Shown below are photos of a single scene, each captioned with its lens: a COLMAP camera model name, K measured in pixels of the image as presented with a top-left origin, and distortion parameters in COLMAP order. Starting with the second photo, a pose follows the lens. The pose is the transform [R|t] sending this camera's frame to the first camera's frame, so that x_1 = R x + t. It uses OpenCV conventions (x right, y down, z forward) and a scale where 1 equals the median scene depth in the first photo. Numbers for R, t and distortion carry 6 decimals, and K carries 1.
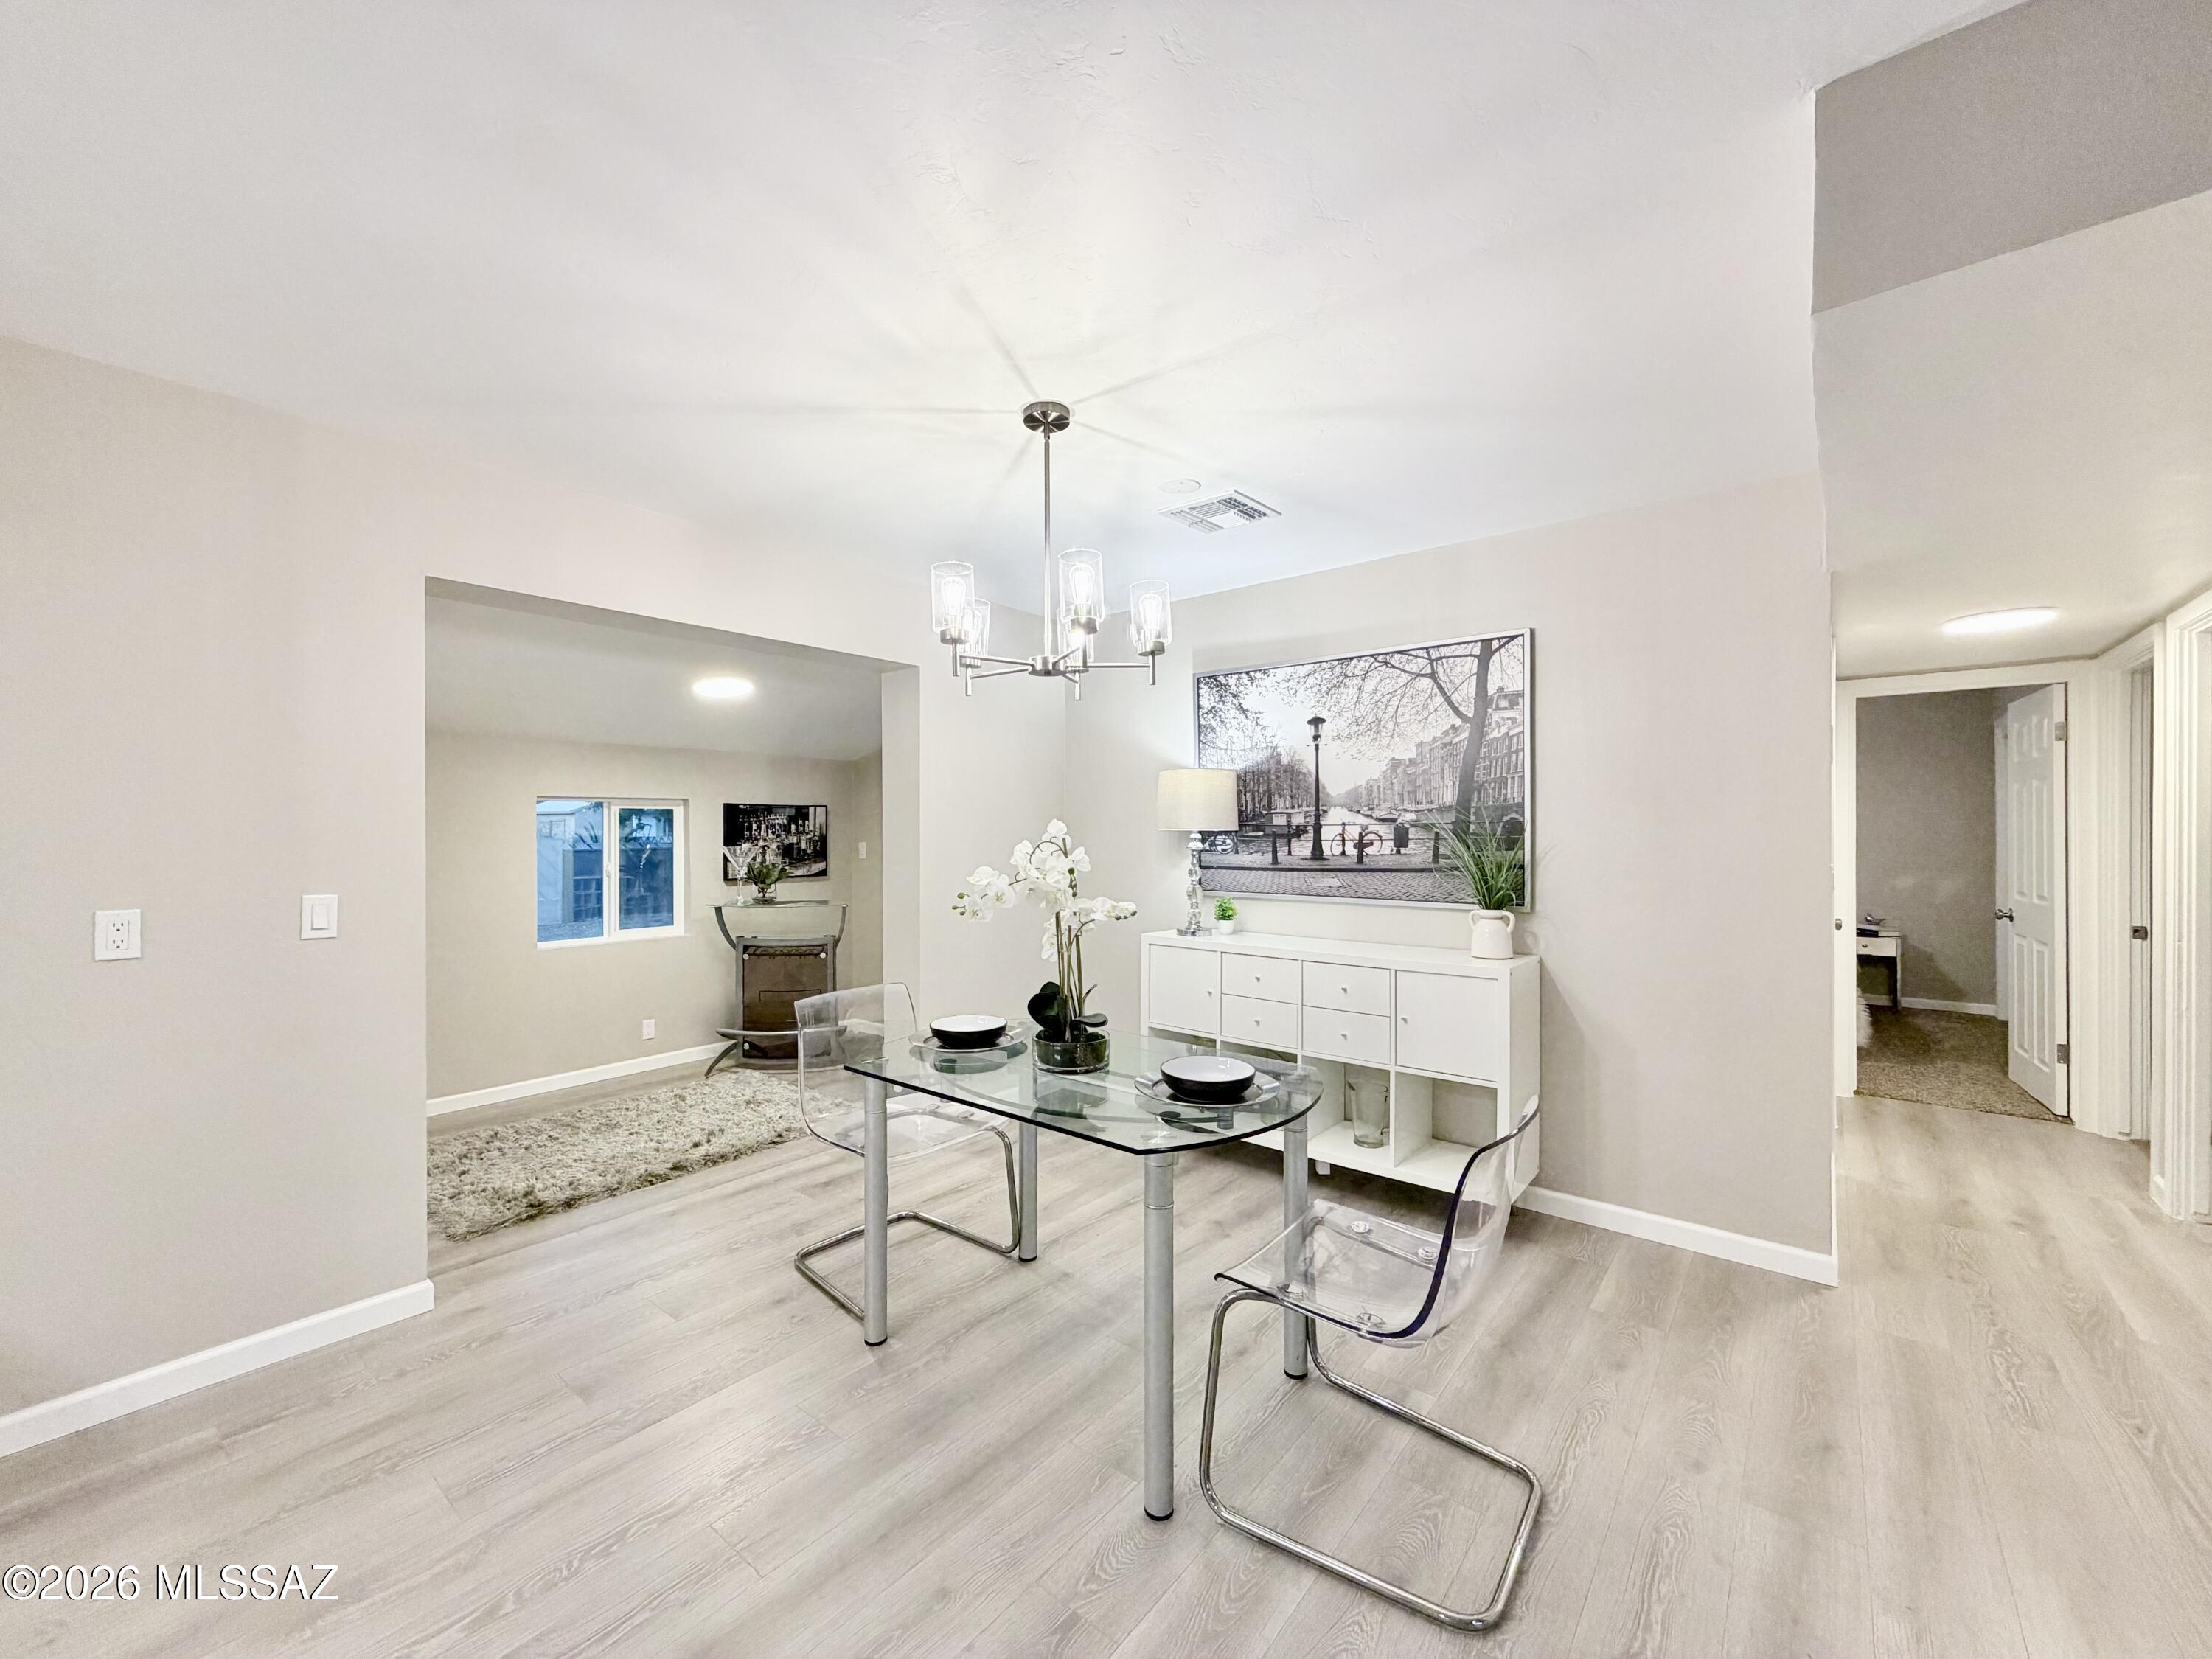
lens RADIAL K [[882.3, 0, 1096.6], [0, 882.3, 830.7], [0, 0, 1]] dist [0.001287, -0.000552]
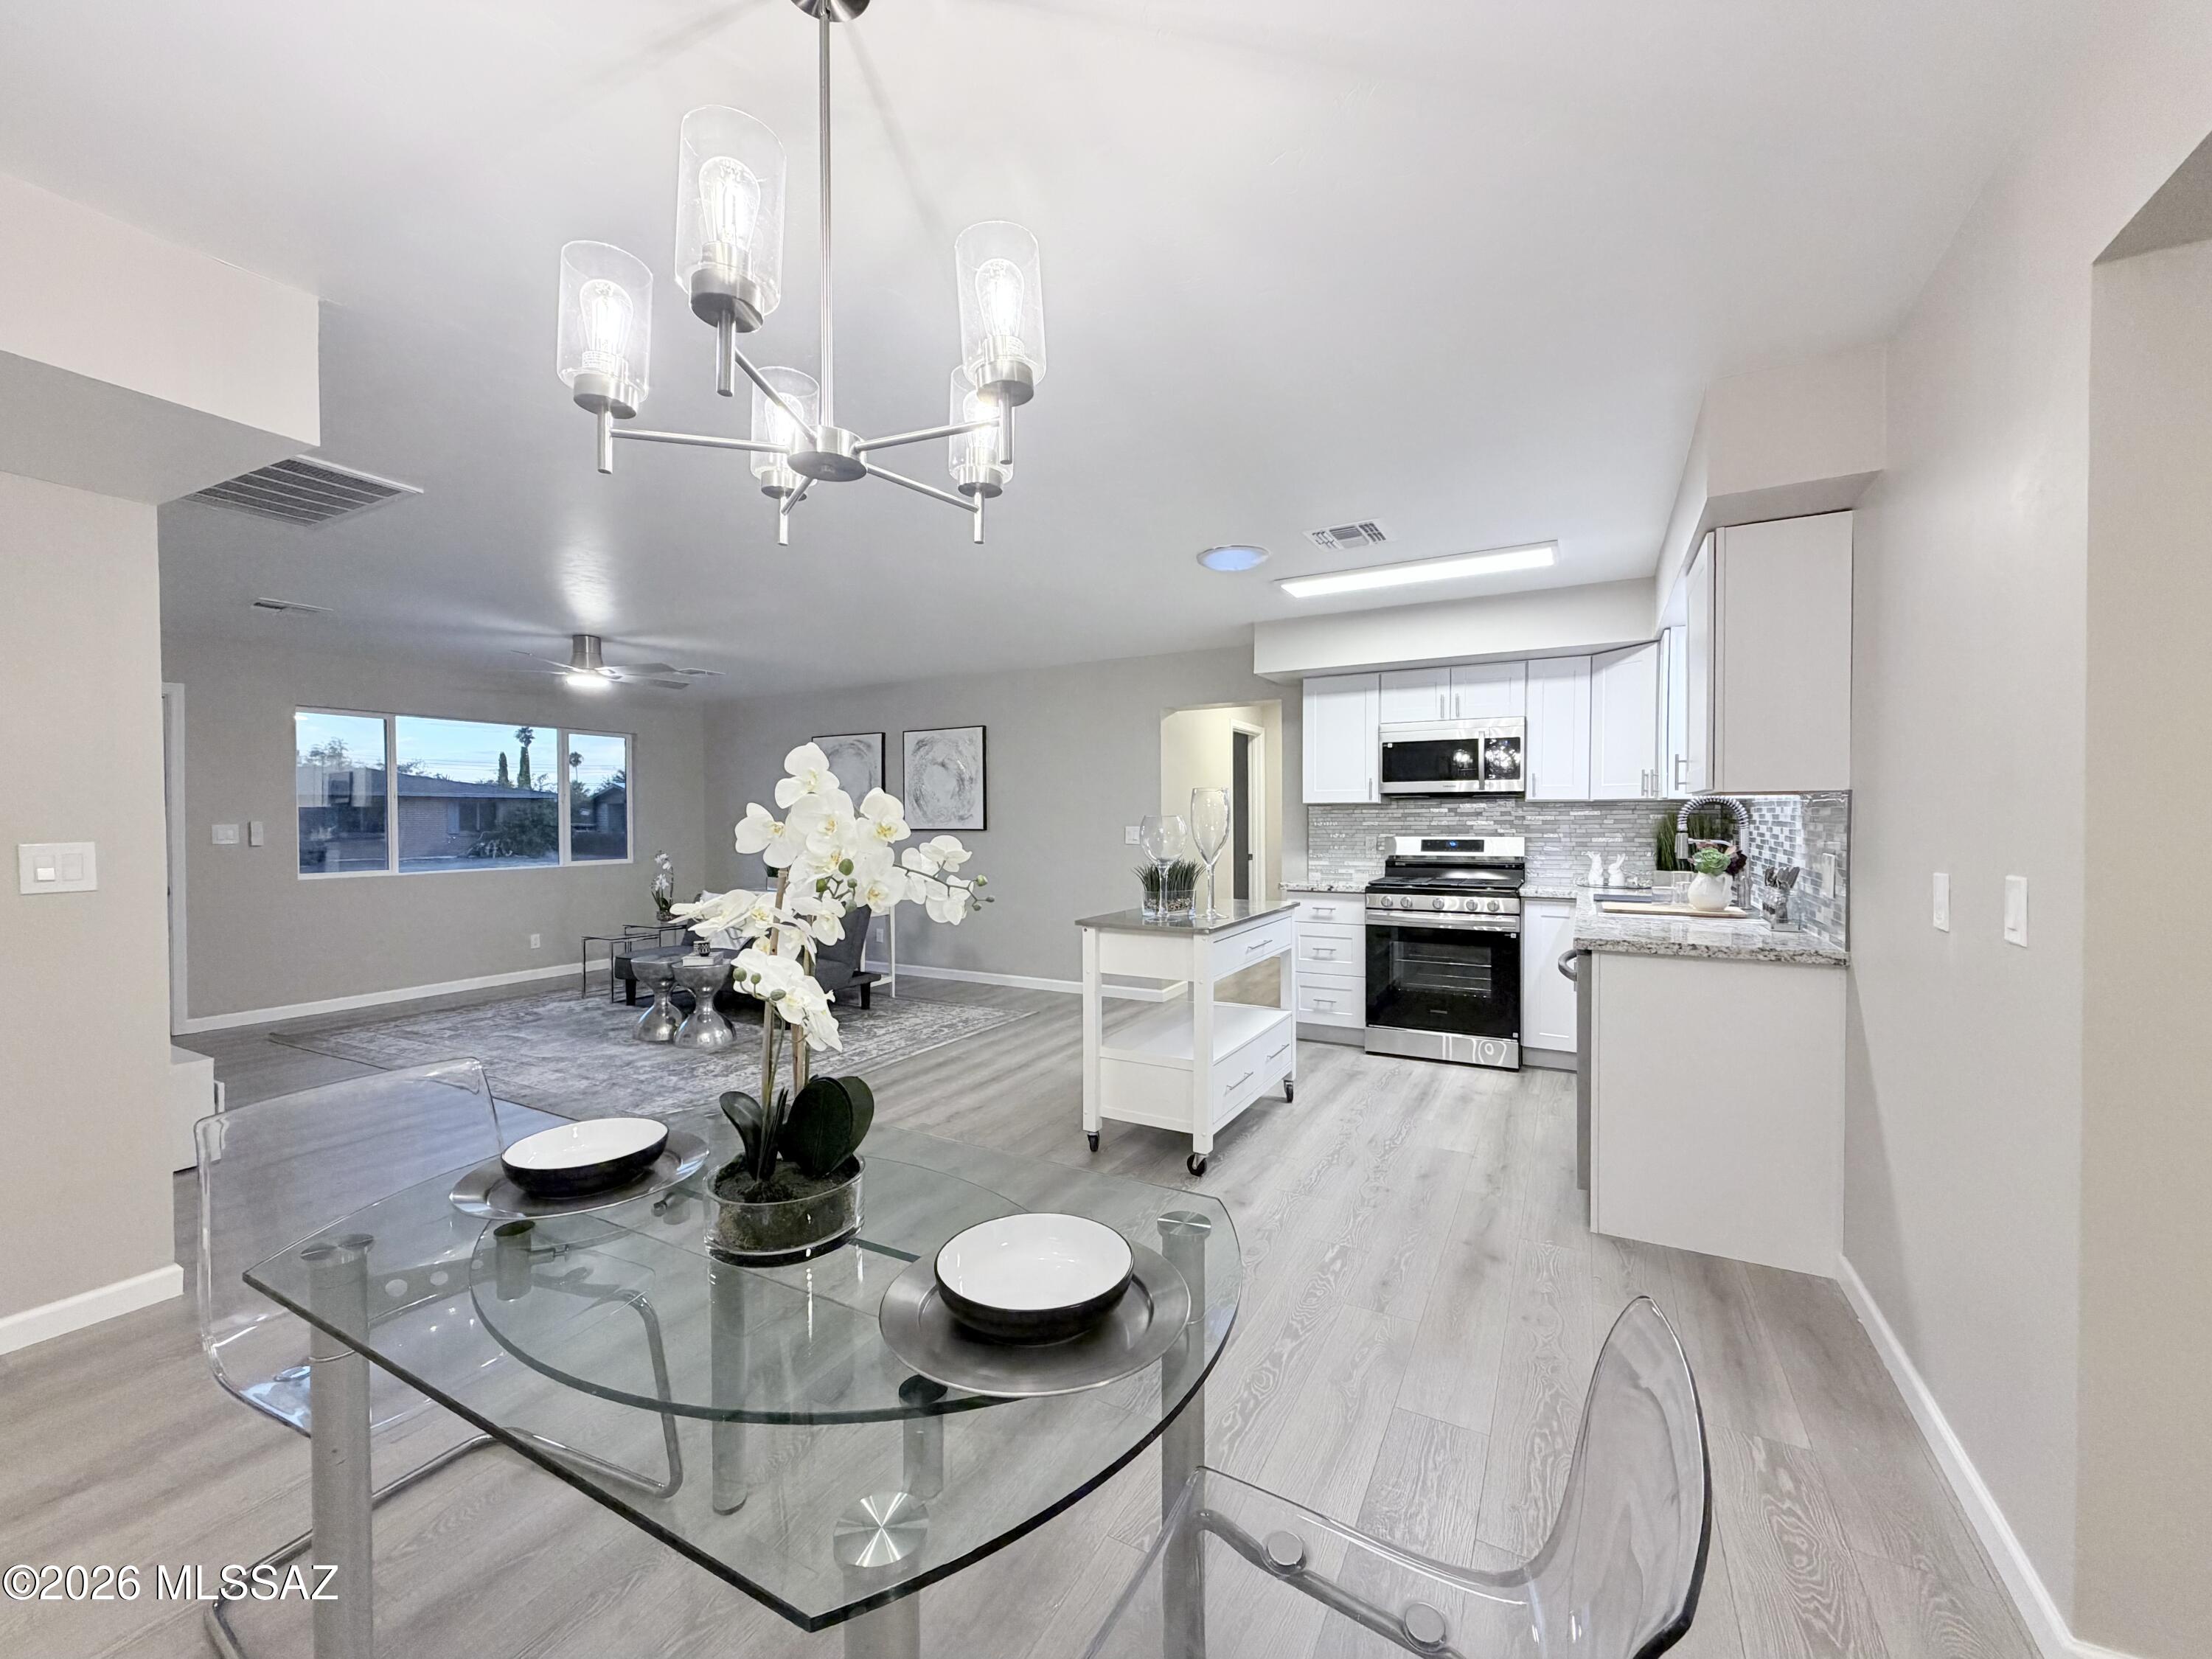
lens RADIAL K [[882.3, 0, 1096.6], [0, 882.3, 831.0], [0, 0, 1]] dist [0.001287, -0.000552]
pose [[-0.982803, 0.007207, -0.184518, -0.067628], [0.004658, 0.999888, 0.014248, 0.017968], [0.184600, 0.013143, -0.982726, 0.927074]]
